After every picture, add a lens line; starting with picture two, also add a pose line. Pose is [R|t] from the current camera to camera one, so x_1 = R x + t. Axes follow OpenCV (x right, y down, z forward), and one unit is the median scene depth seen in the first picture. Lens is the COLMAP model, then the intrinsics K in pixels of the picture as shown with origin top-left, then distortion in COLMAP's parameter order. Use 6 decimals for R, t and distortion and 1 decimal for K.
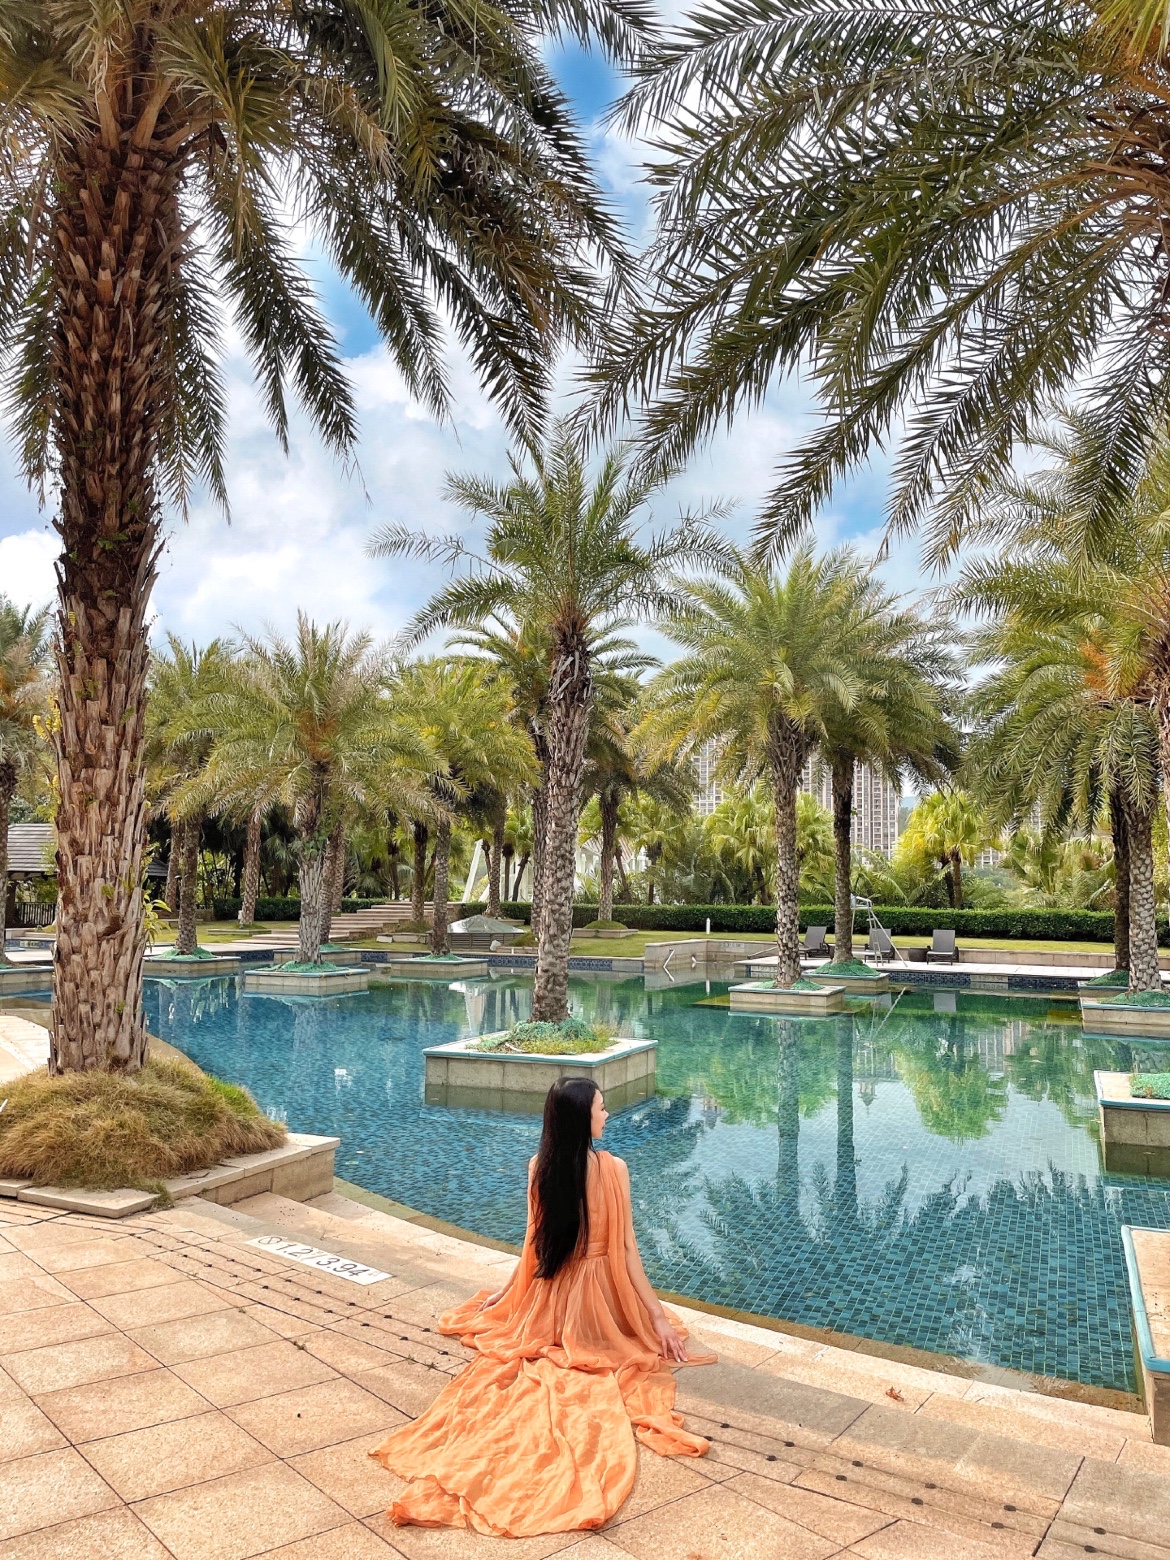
lens RADIAL K [[1187.9, 0, 585.0], [0, 1187.9, 780.0], [0, 0, 1]] dist [0.070118, -0.077883]
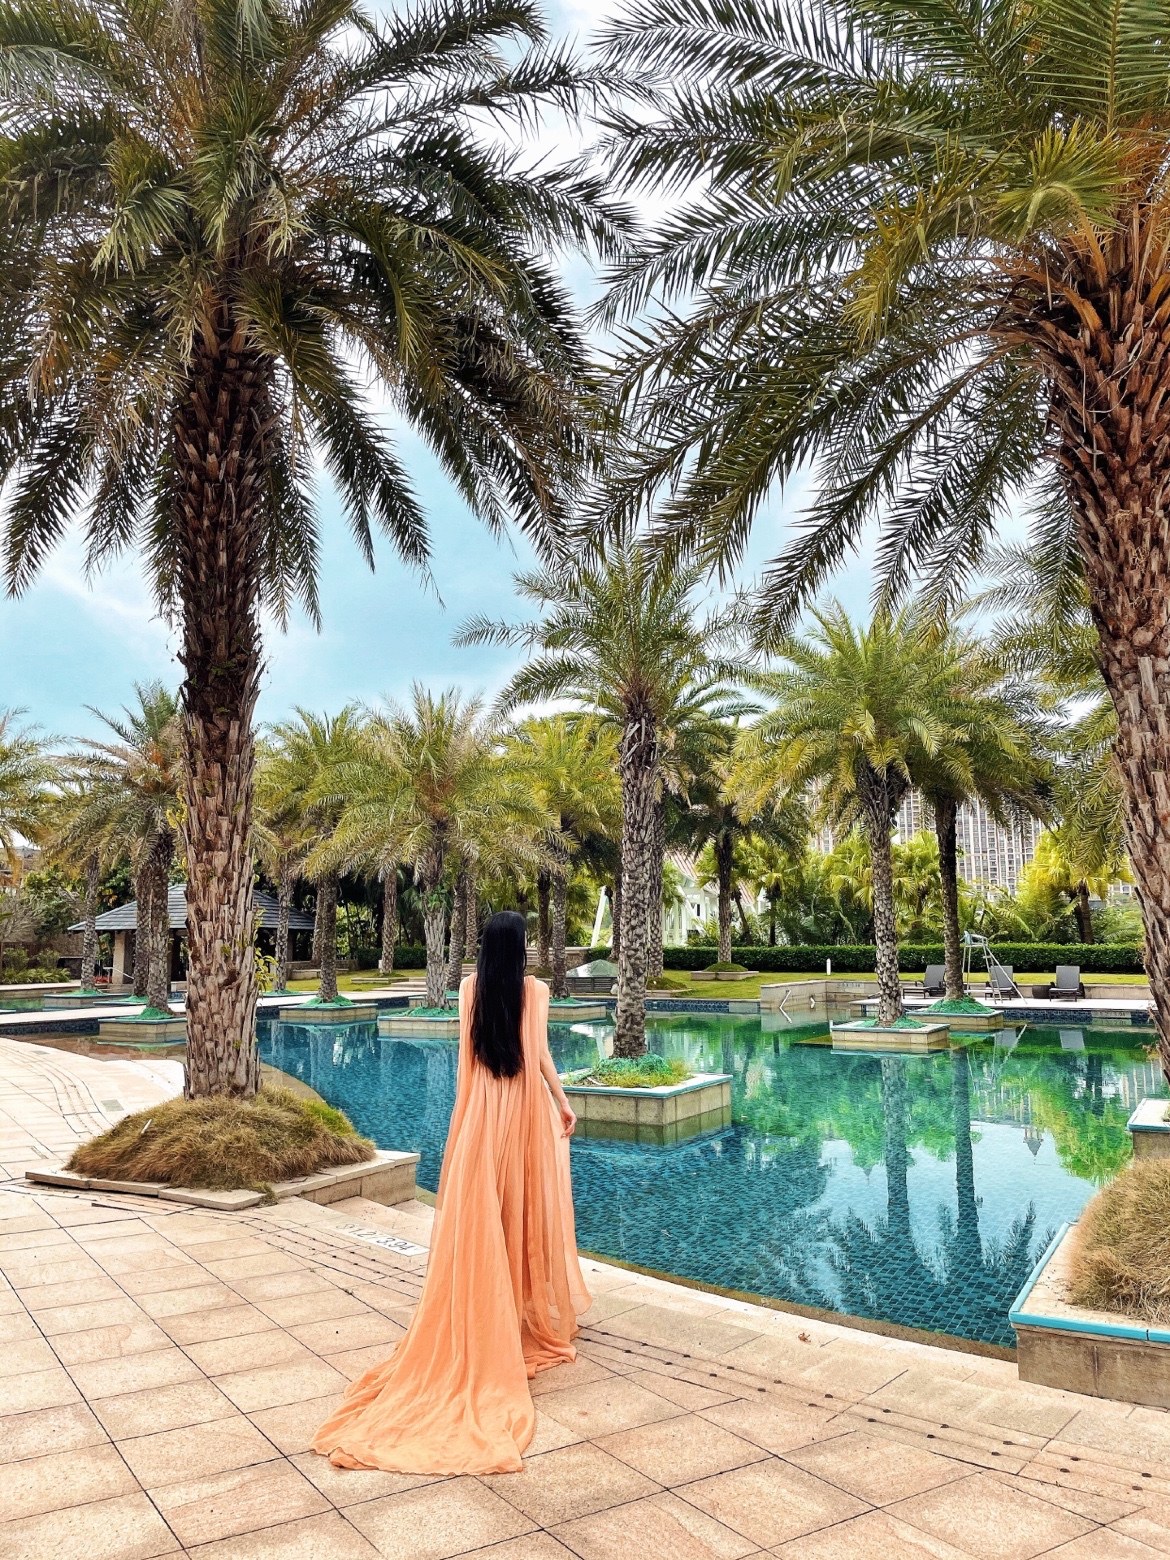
lens RADIAL K [[1217.8, 0, 585.0], [0, 1217.8, 780.0], [0, 0, 1]] dist [0.064985, -0.008313]
pose [[0.991191, -0.040267, -0.126168, 0.101674], [0.036229, 0.998760, -0.034134, -0.019299], [0.127386, 0.029263, 0.991421, -0.158909]]
